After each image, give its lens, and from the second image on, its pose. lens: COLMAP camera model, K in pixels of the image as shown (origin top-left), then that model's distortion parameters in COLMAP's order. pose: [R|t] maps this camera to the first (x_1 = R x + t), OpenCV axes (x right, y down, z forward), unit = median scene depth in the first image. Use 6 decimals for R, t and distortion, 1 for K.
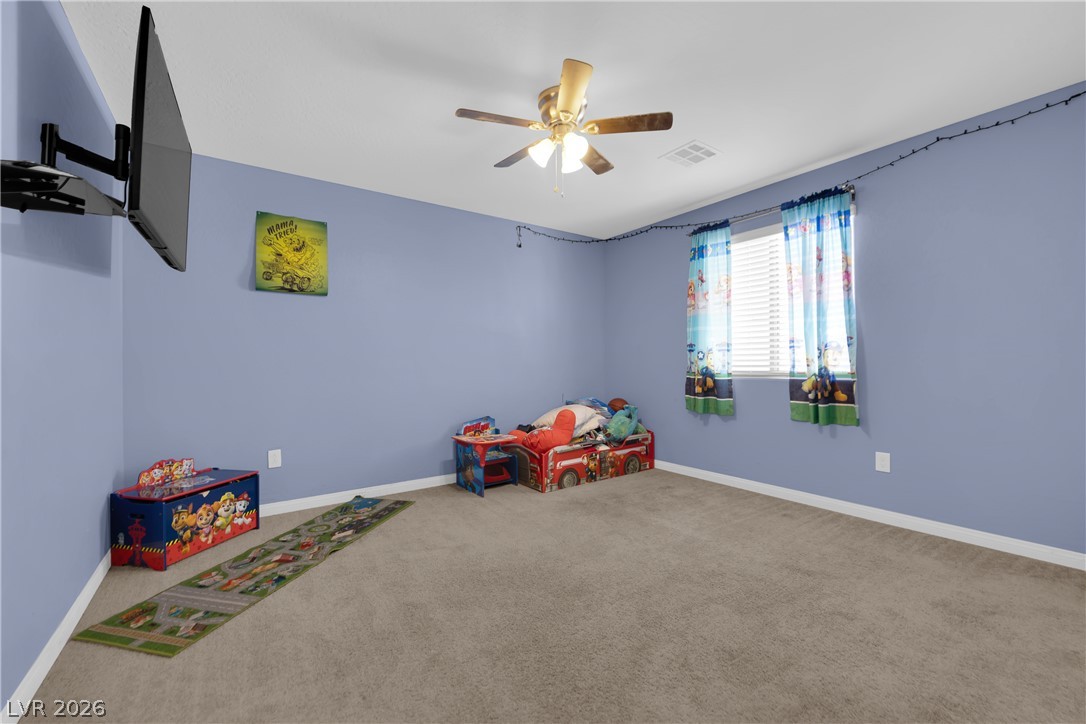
lens RADIAL K [[438.2, 0, 543.0], [0, 438.2, 362.0], [0, 0, 1]] dist [-0.013772, -0.000815]
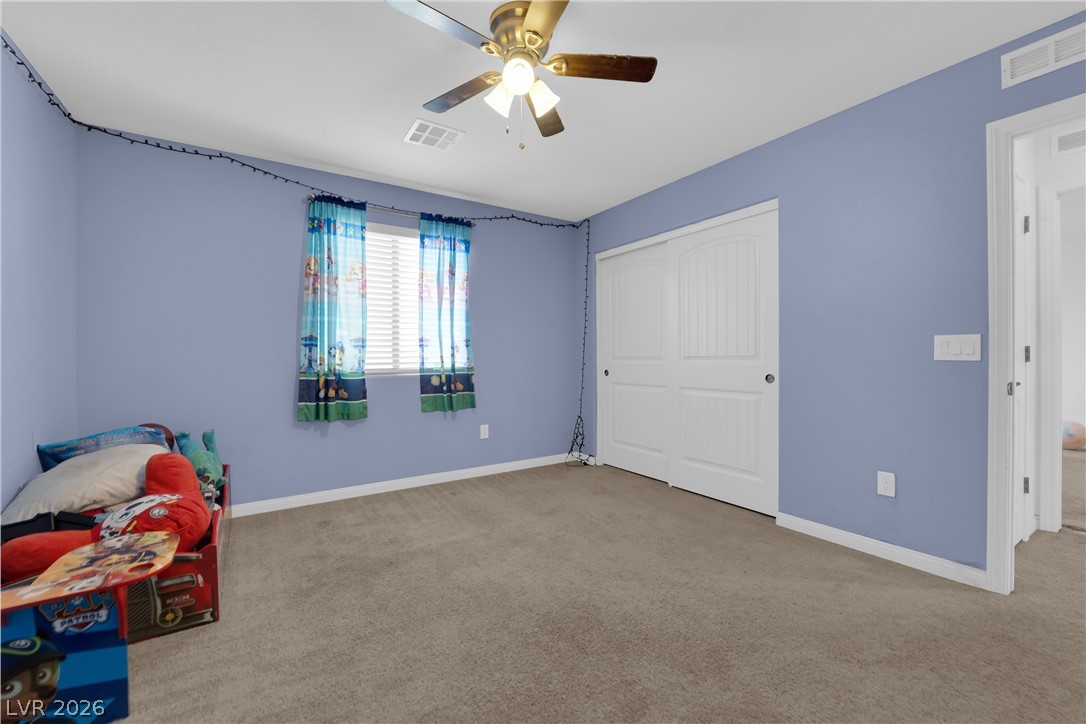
lens RADIAL K [[437.4, 0, 543.6], [0, 437.4, 359.7], [0, 0, 1]] dist [-0.000996, -0.000263]
pose [[0.039225, 0.002887, 0.999226, -0.517014], [0.007188, 0.999969, -0.003171, 0.006738], [-0.999205, 0.007307, 0.039203, 0.650728]]
